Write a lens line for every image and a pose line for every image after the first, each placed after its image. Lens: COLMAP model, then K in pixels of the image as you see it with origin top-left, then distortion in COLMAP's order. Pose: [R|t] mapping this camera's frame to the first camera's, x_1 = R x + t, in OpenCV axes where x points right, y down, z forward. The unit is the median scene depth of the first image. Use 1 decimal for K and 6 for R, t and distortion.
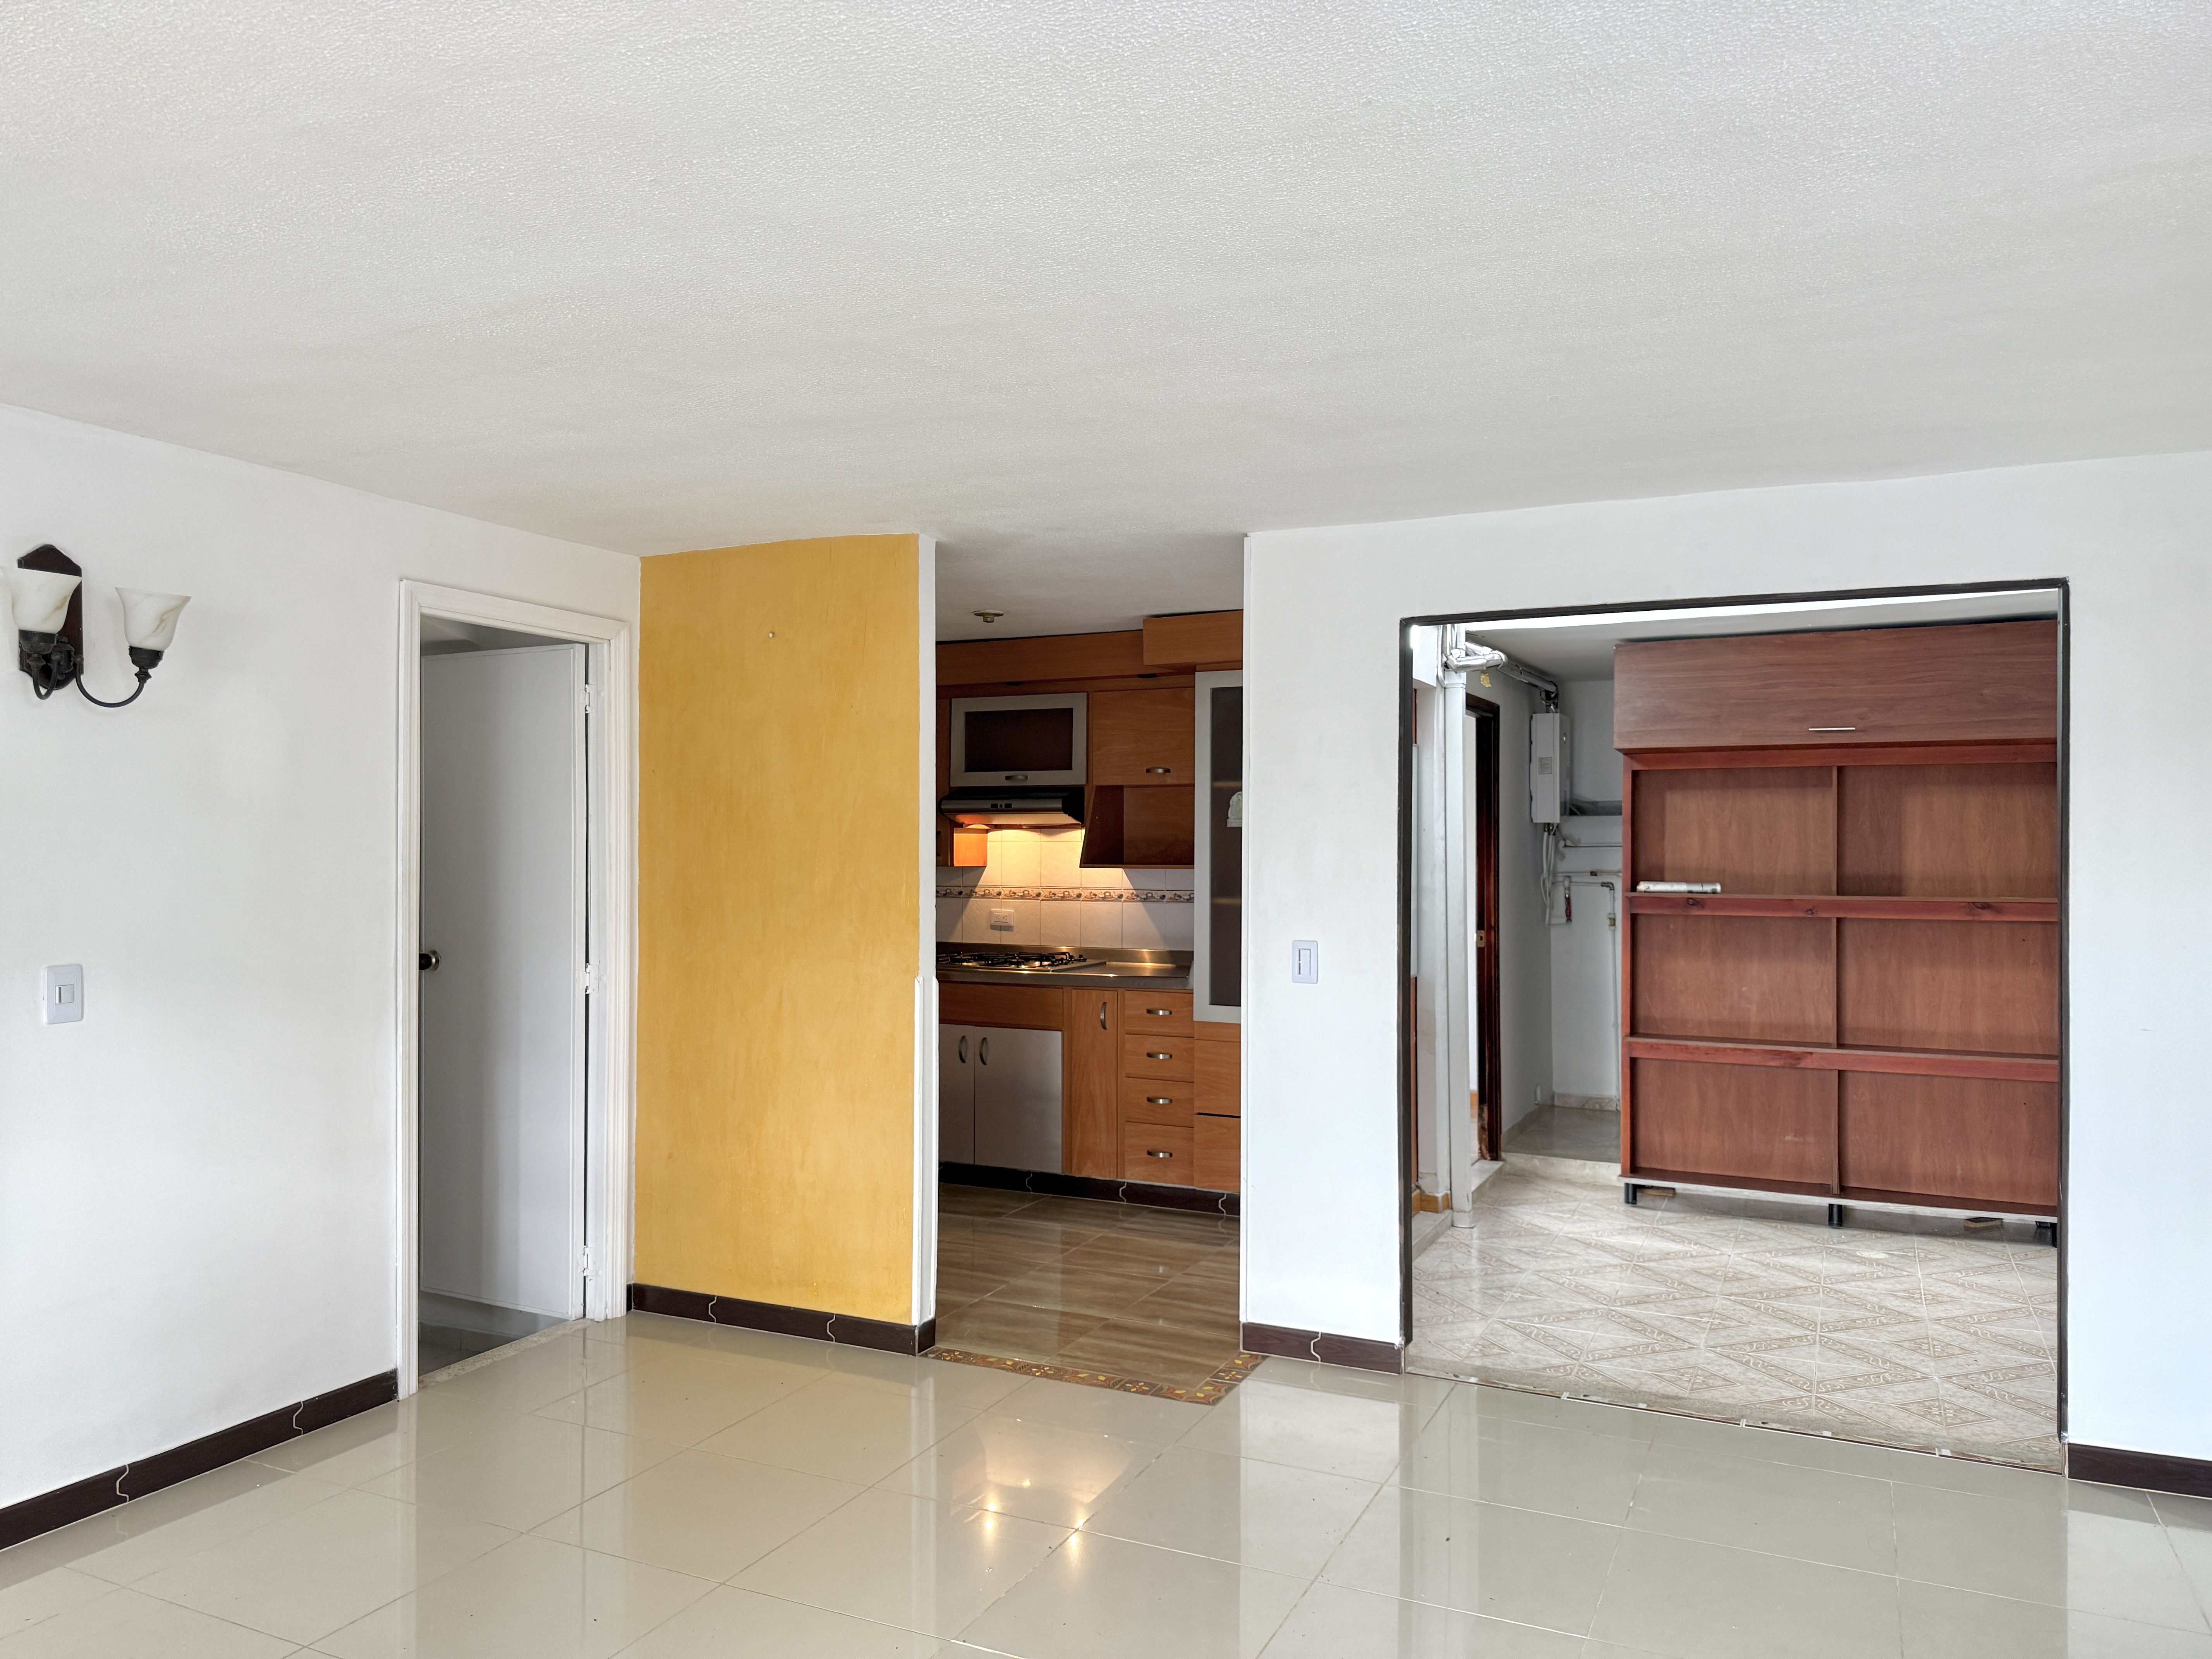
lens RADIAL K [[1568.3, 0, 1089.6], [0, 1568.3, 823.2], [0, 0, 1]] dist [0.038268, -0.038980]
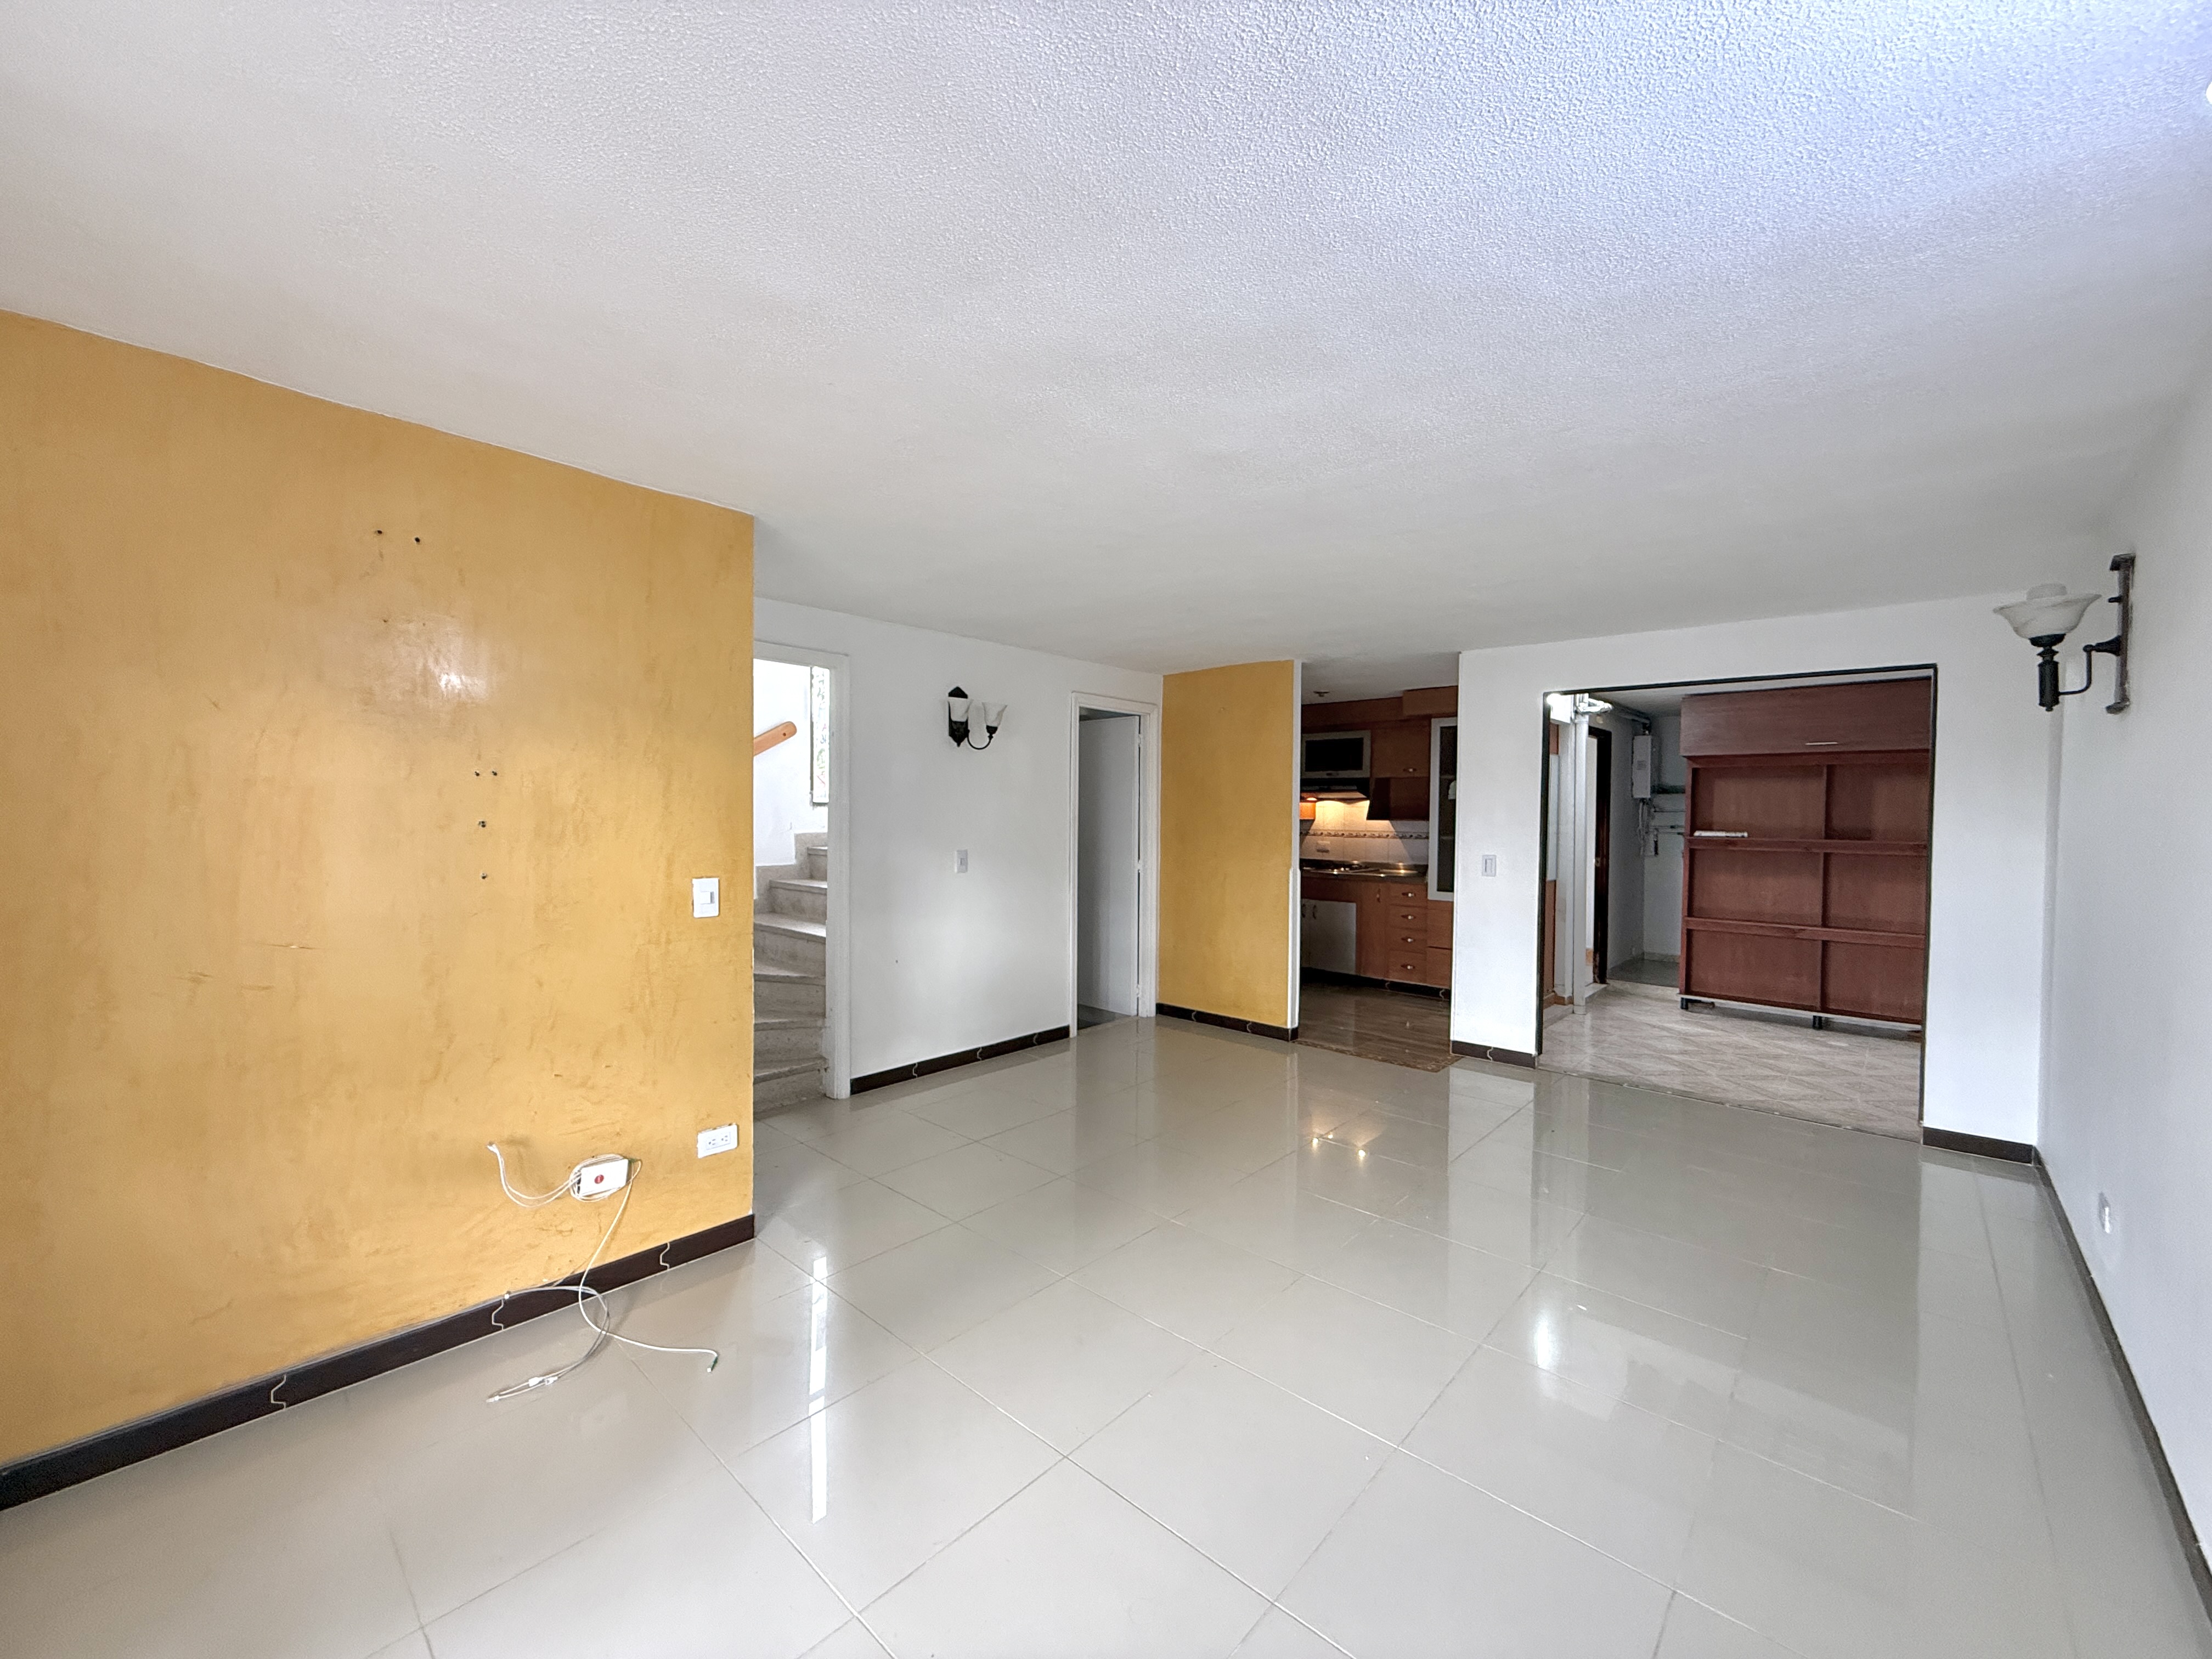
lens RADIAL K [[882.9, 0, 1091.7], [0, 882.9, 830.6], [0, 0, 1]] dist [-0.003417, 0.001629]
pose [[0.956636, 0.011878, -0.291044, -0.014432], [-0.001840, 0.999395, 0.034739, 0.003784], [0.291281, -0.032697, 0.956079, -0.161317]]
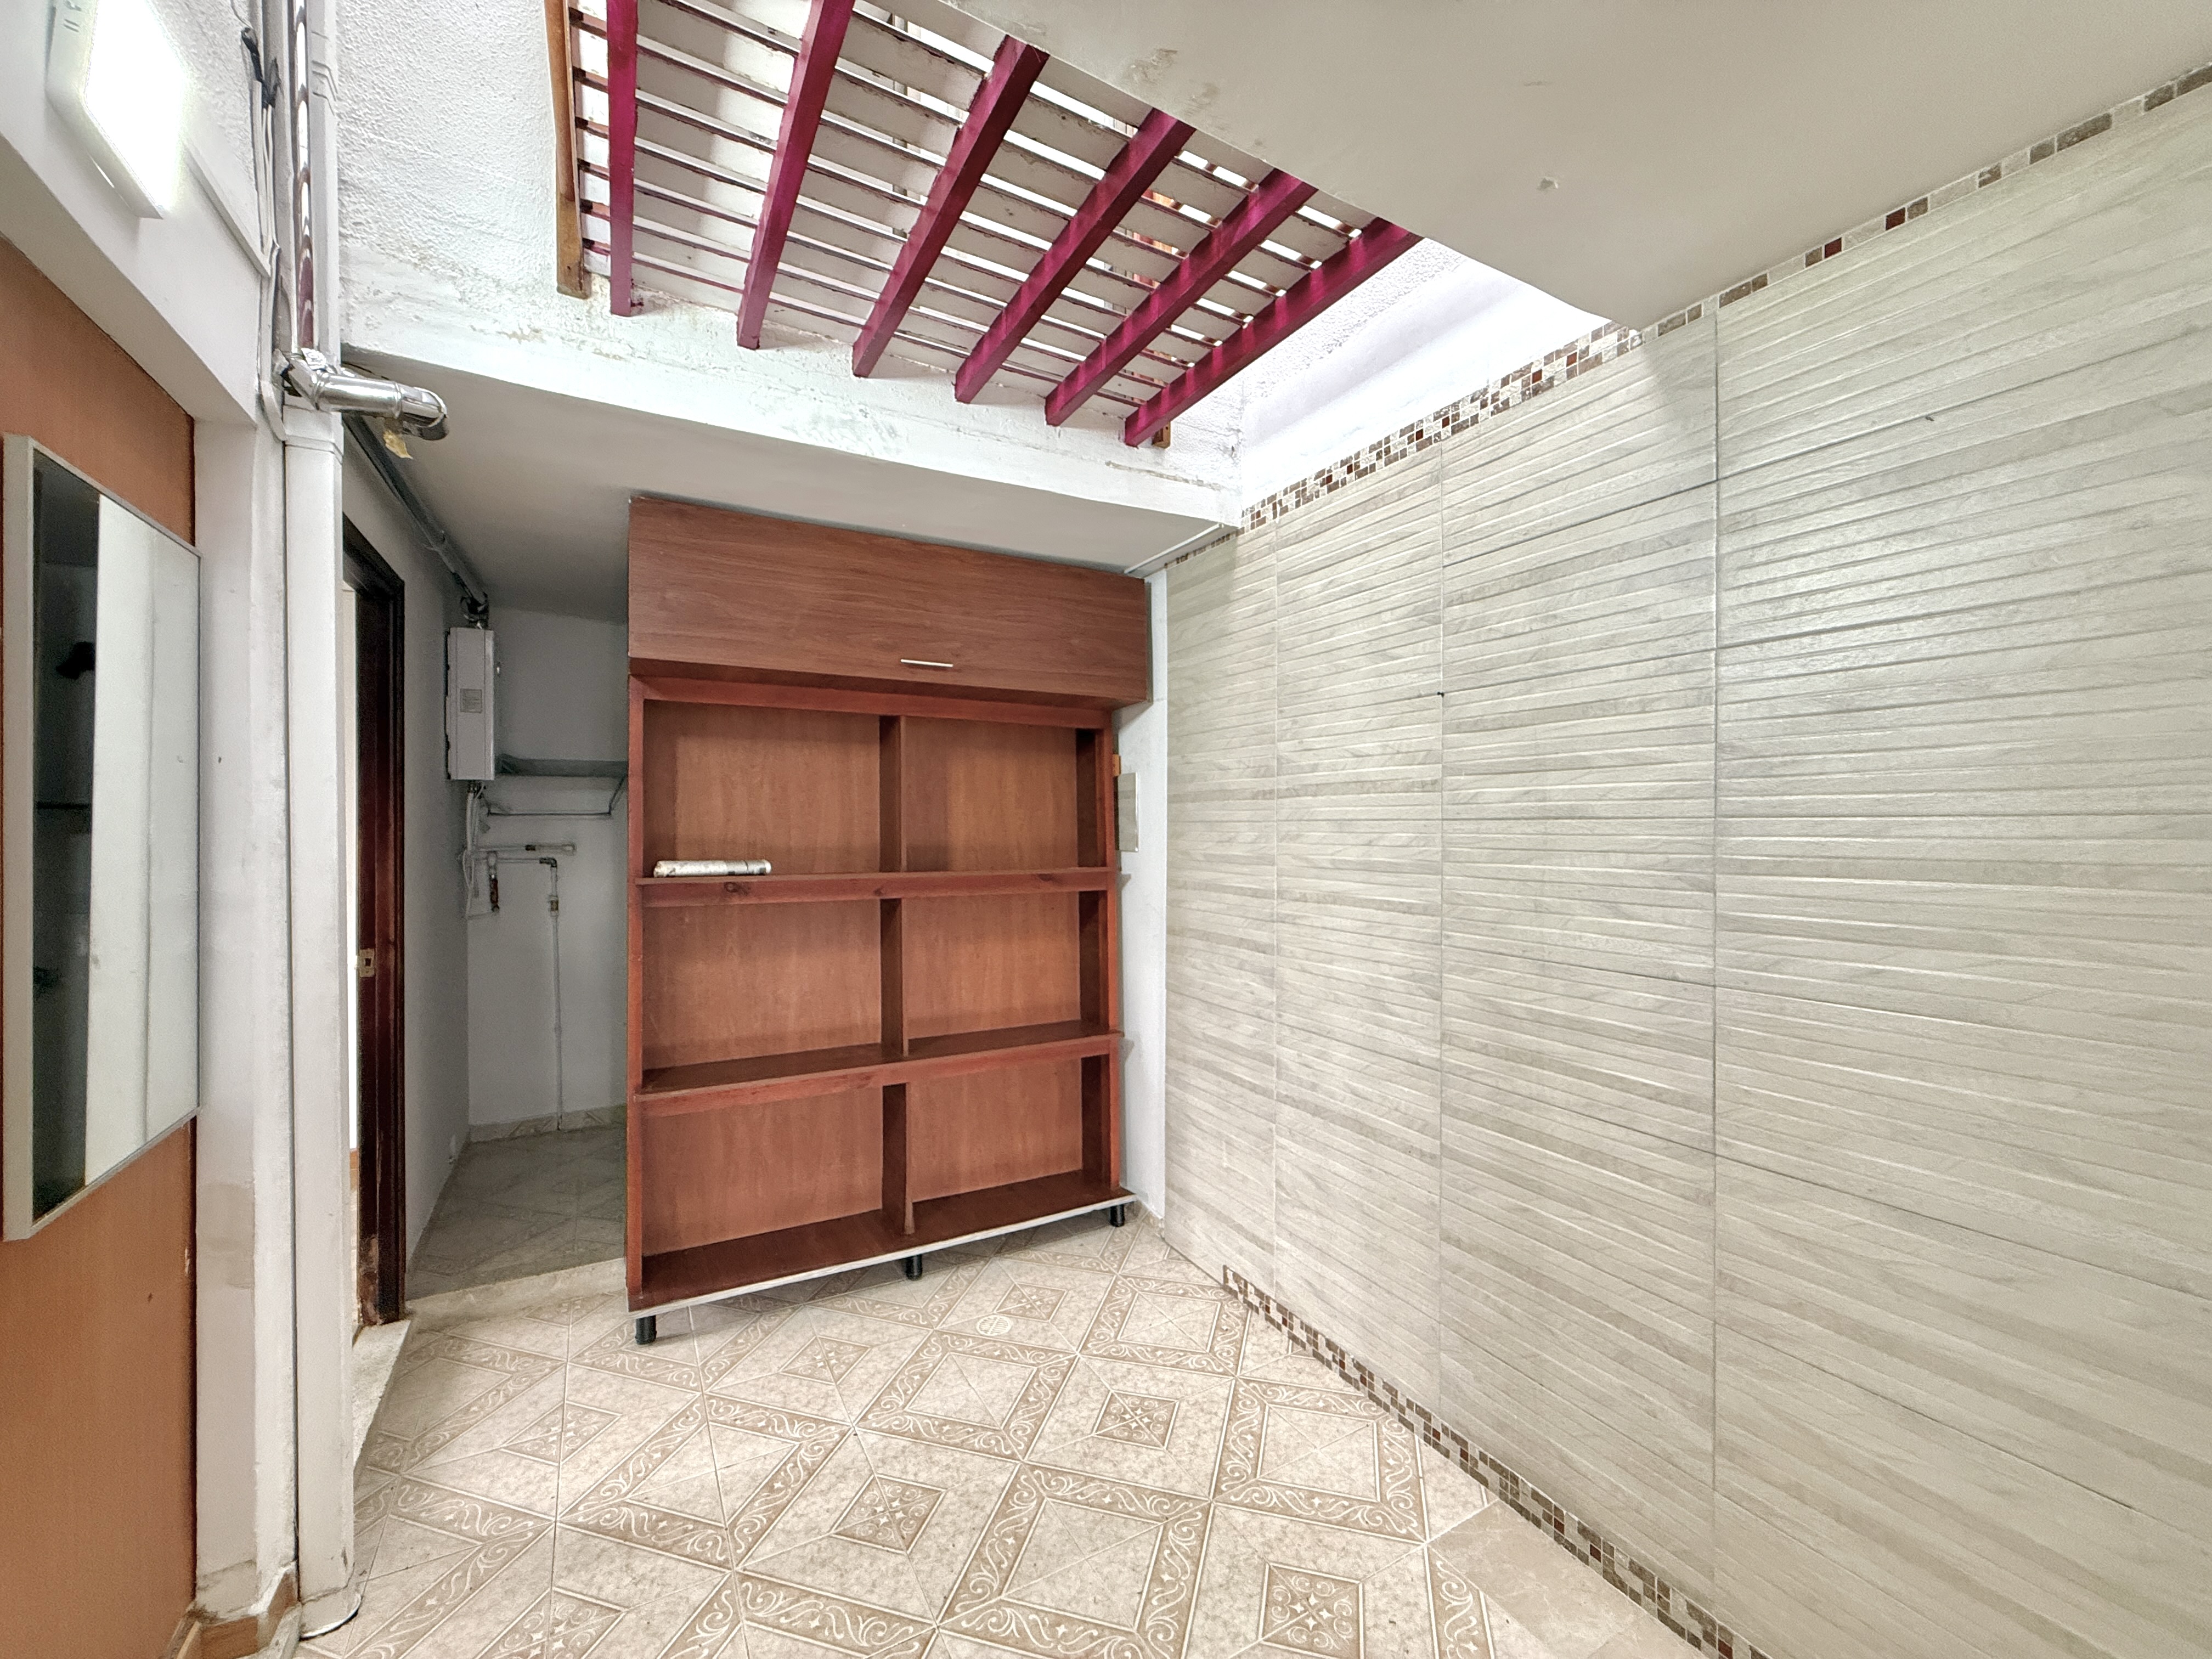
lens RADIAL K [[882.9, 0, 1093.6], [0, 882.9, 828.4], [0, 0, 1]] dist [-0.003417, 0.001629]
pose [[0.575074, -0.004056, 0.818091, 0.155478], [-0.012968, 0.999817, 0.014073, 0.015940], [-0.817998, -0.018702, 0.574916, 0.675460]]
